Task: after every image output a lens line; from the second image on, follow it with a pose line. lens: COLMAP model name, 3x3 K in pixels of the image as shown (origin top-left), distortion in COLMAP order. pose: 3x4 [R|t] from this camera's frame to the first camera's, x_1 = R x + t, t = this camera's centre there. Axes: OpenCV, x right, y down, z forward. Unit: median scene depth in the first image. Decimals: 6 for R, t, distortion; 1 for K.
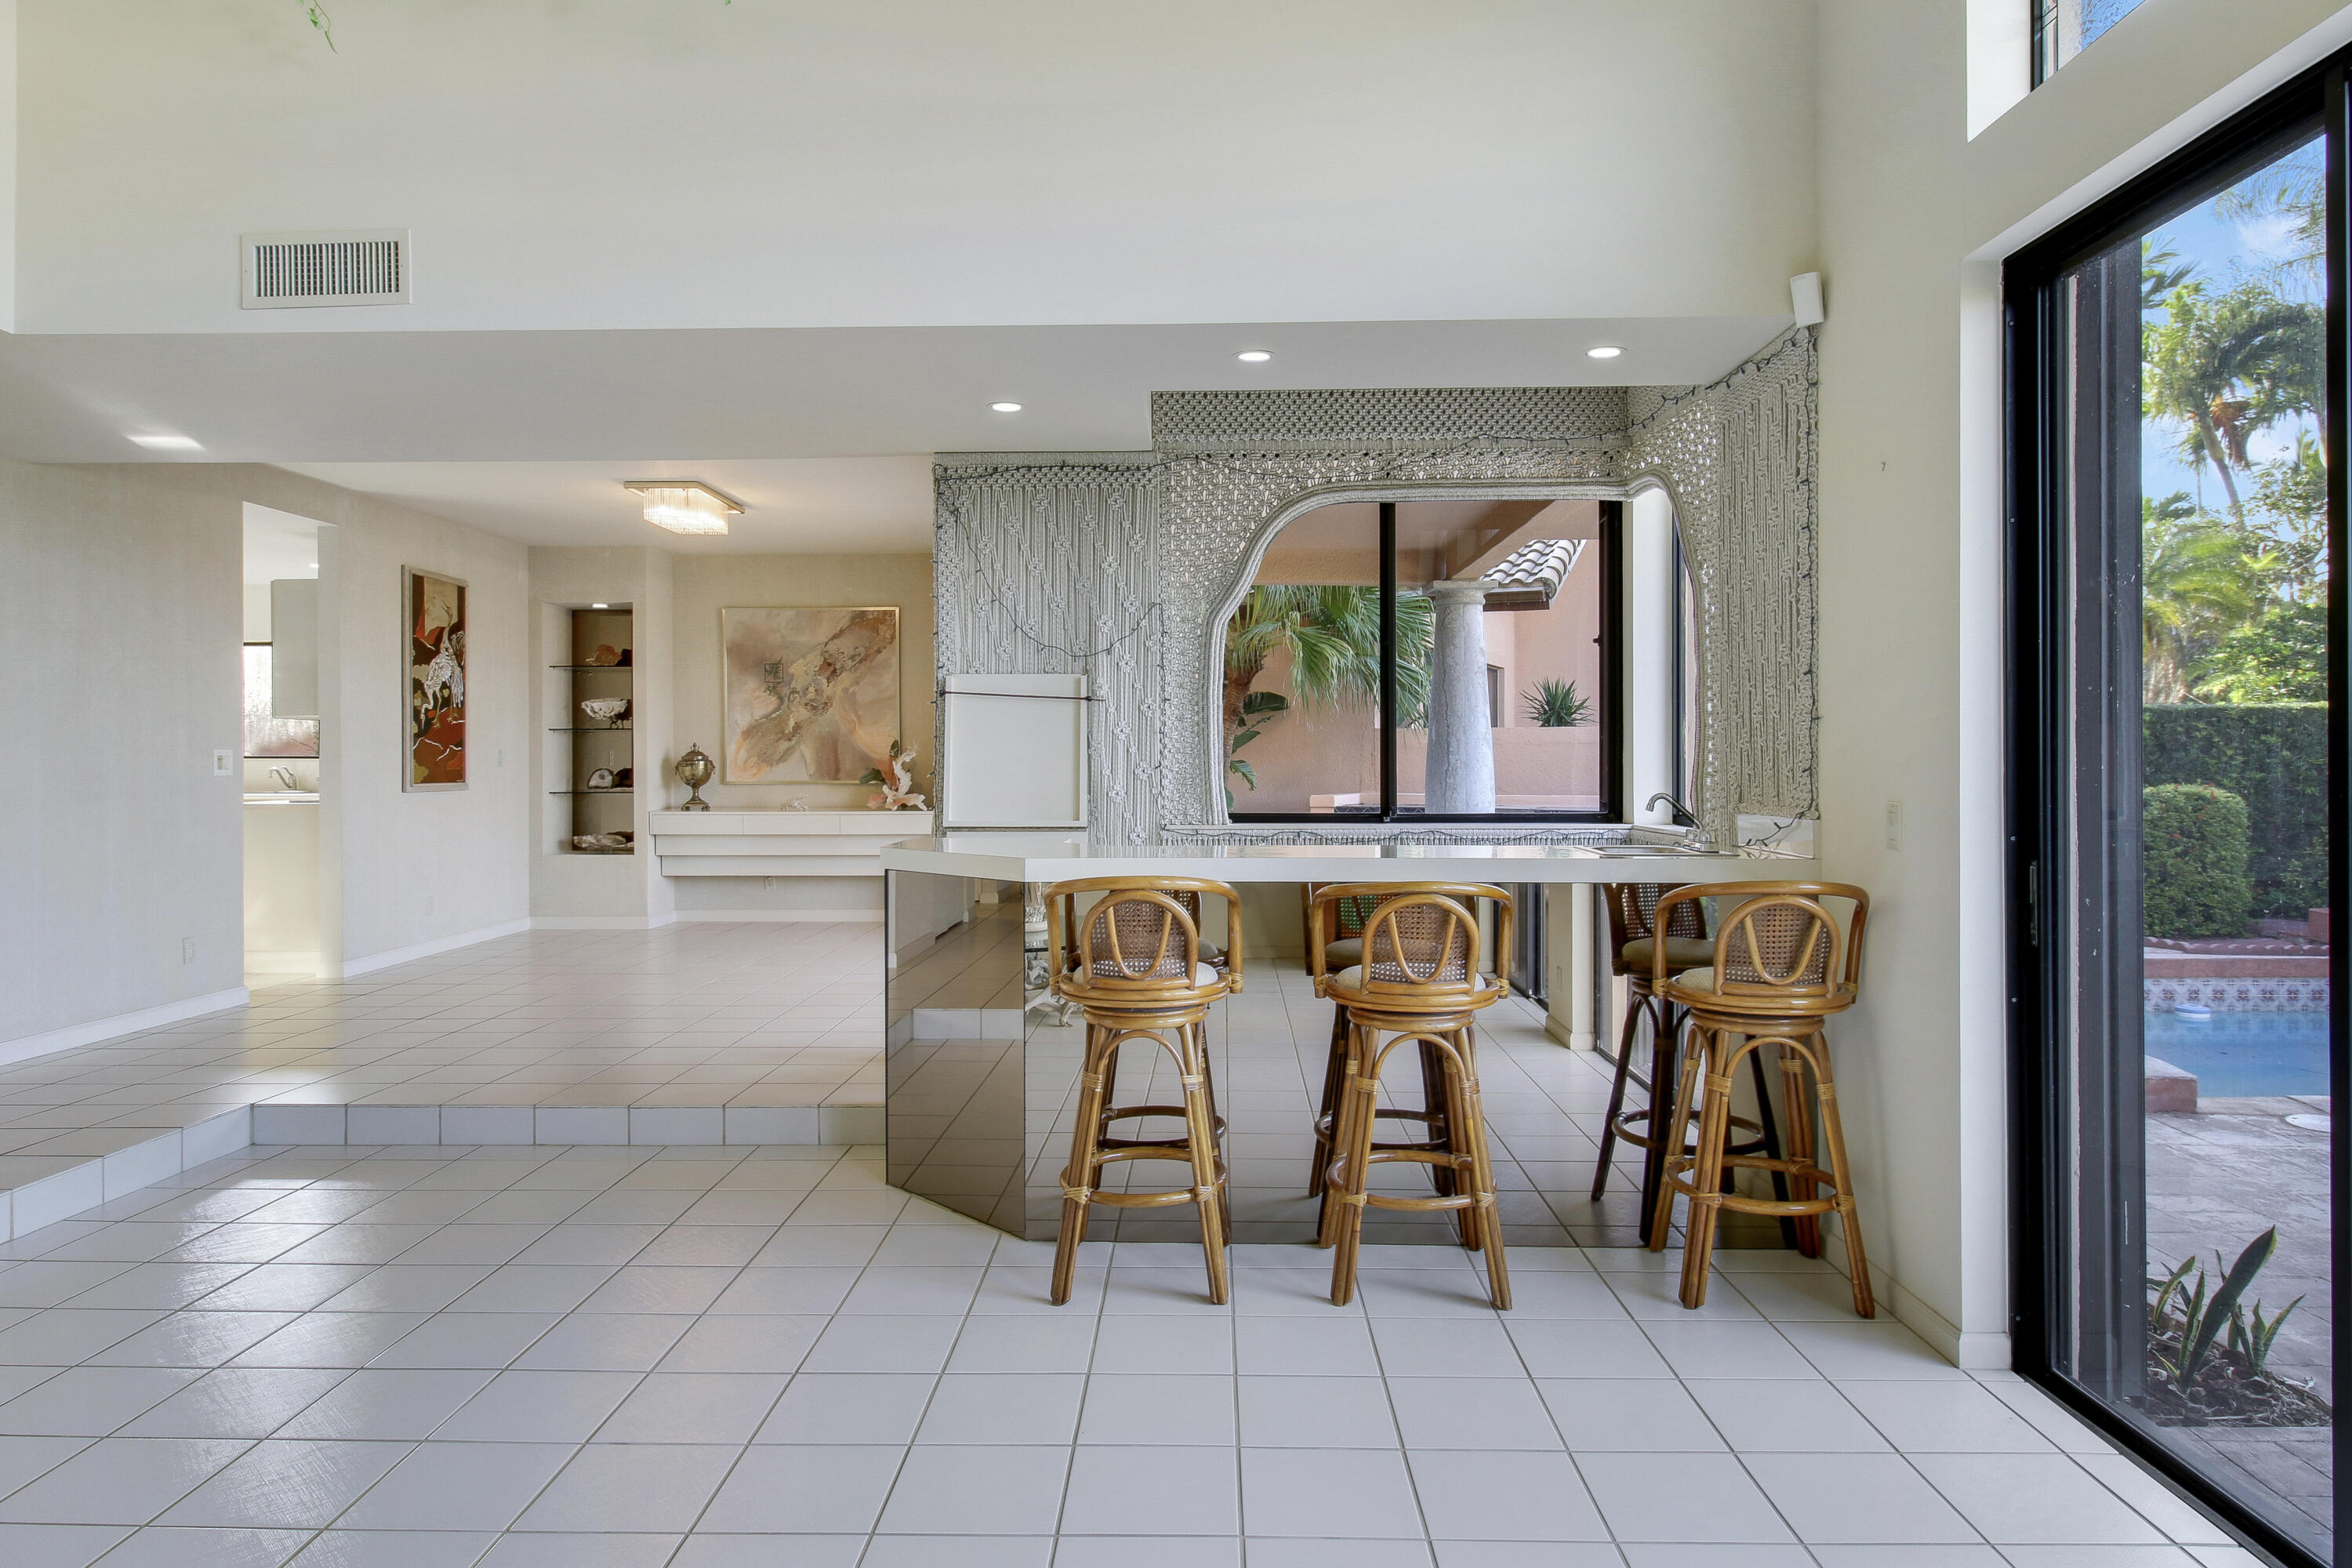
lens RADIAL K [[1129.2, 0, 1184.7], [0, 1129.2, 776.4], [0, 0, 1]] dist [-0.001340, -0.013510]
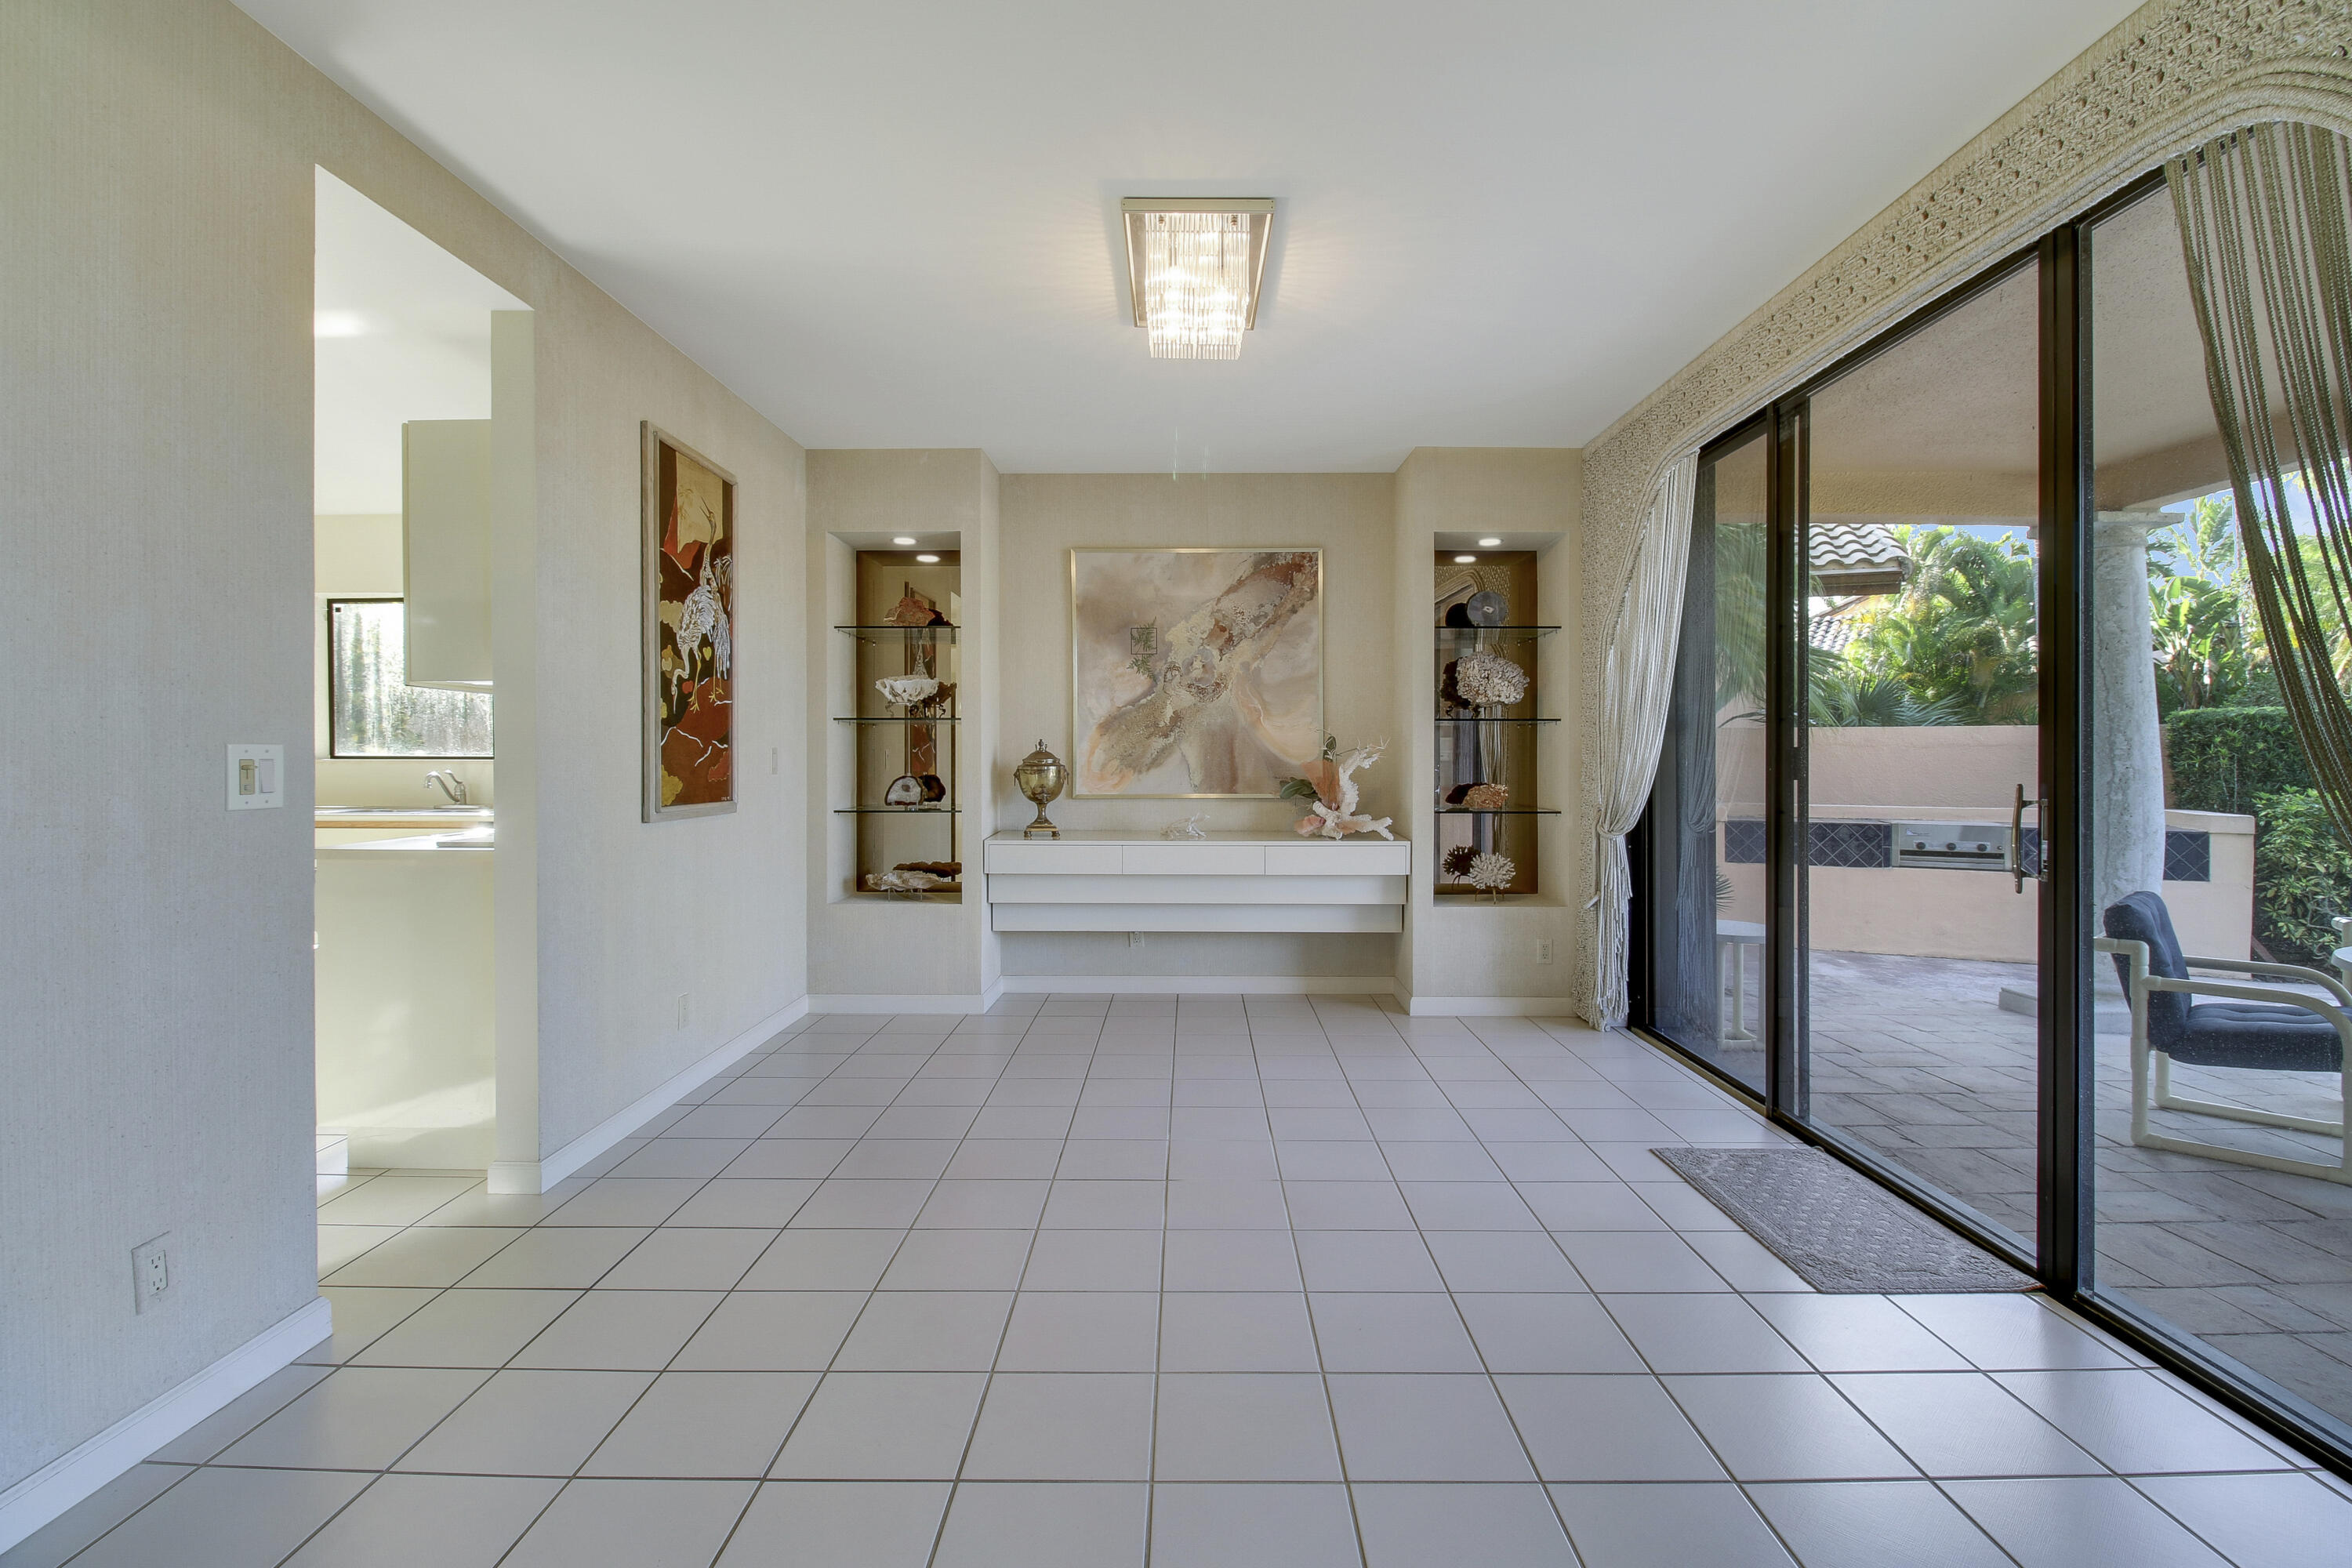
lens RADIAL K [[889.2, 0, 1175.1], [0, 889.2, 771.3], [0, 0, 1]] dist [-0.001274, -0.000226]
pose [[0.999991, 0.004136, 0.000881, -0.353382], [-0.004135, 0.999991, -0.000379, -0.010449], [-0.000883, 0.000375, 1.000000, 0.456403]]
